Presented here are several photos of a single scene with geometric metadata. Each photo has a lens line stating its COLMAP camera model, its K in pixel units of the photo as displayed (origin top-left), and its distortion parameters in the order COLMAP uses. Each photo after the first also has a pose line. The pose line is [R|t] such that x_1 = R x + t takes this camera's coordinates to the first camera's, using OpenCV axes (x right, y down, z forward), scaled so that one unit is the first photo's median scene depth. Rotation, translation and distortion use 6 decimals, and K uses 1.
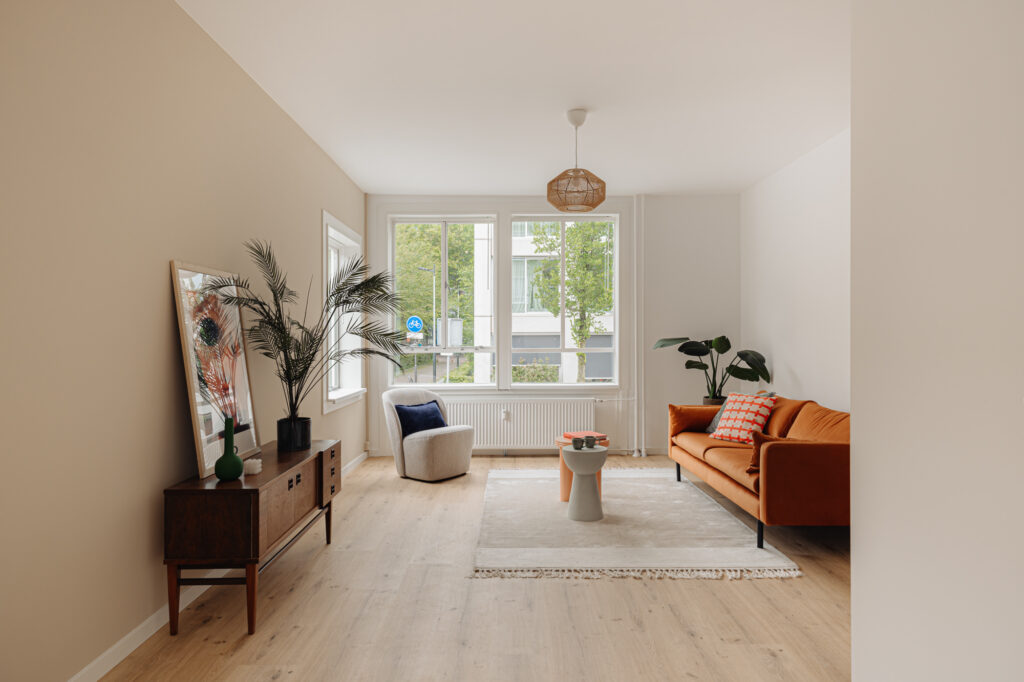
lens RADIAL K [[669.3, 0, 514.3], [0, 669.3, 349.6], [0, 0, 1]] dist [0.008002, 0.001464]
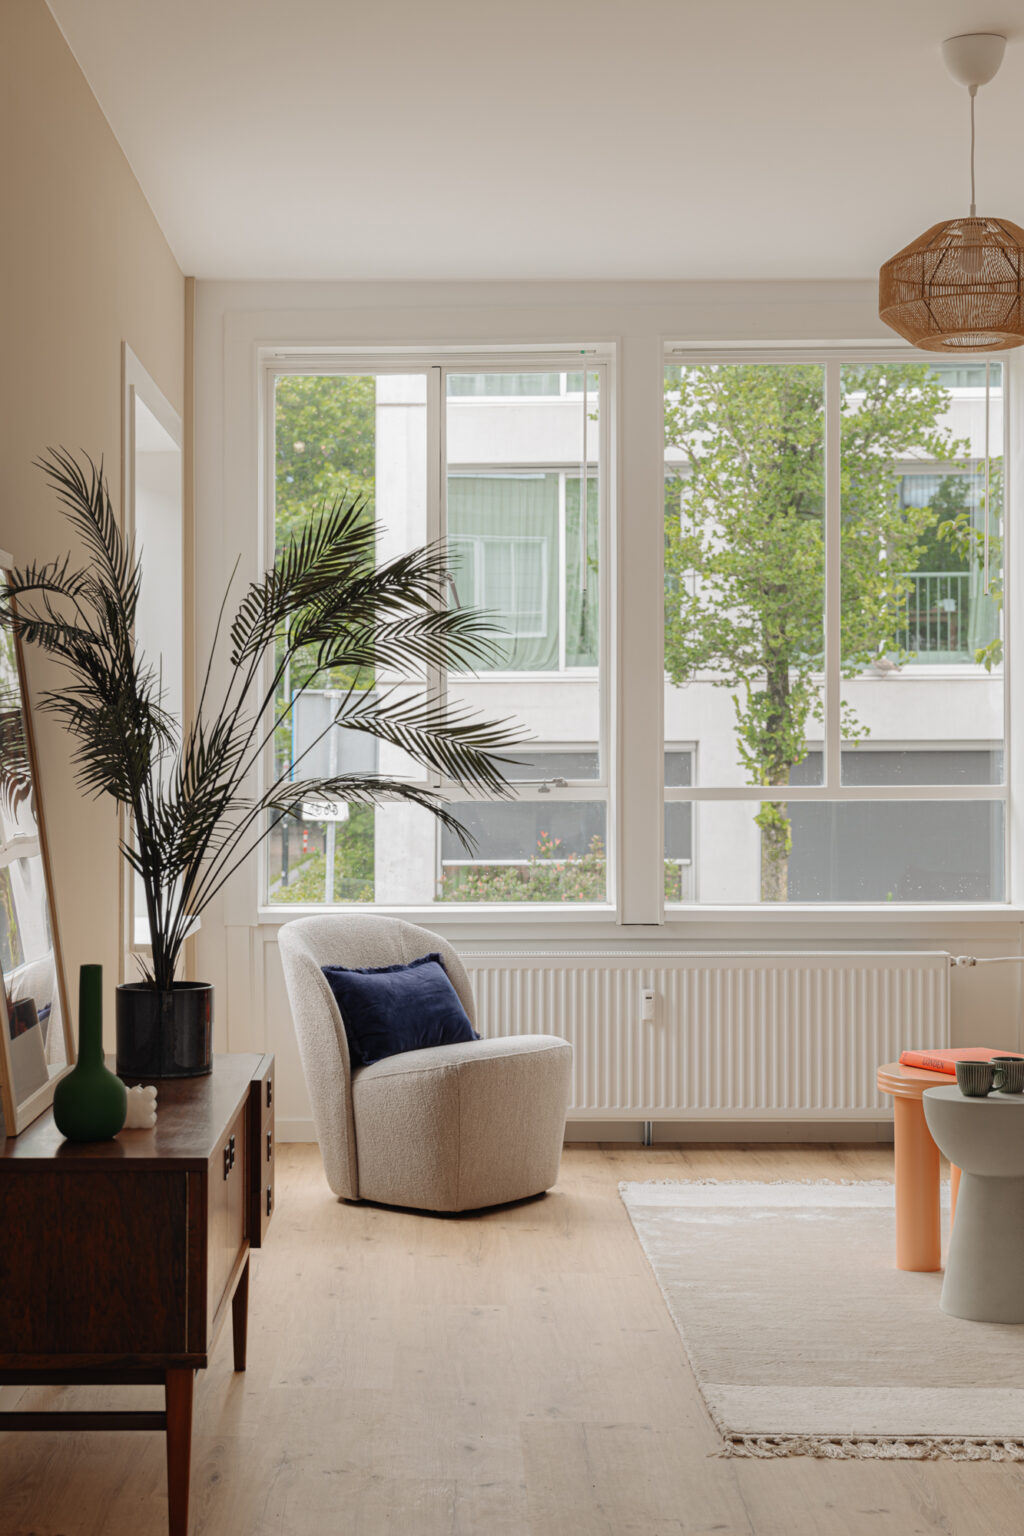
lens RADIAL K [[2299.3, 0, 510.3], [0, 2299.3, 758.9], [0, 0, 1]] dist [0.013795, 0.000000]
pose [[0.998978, 0.001580, -0.045161, -0.075358], [-0.002321, 0.999863, -0.016362, 0.006682], [0.045129, 0.016450, 0.998846, -0.099627]]
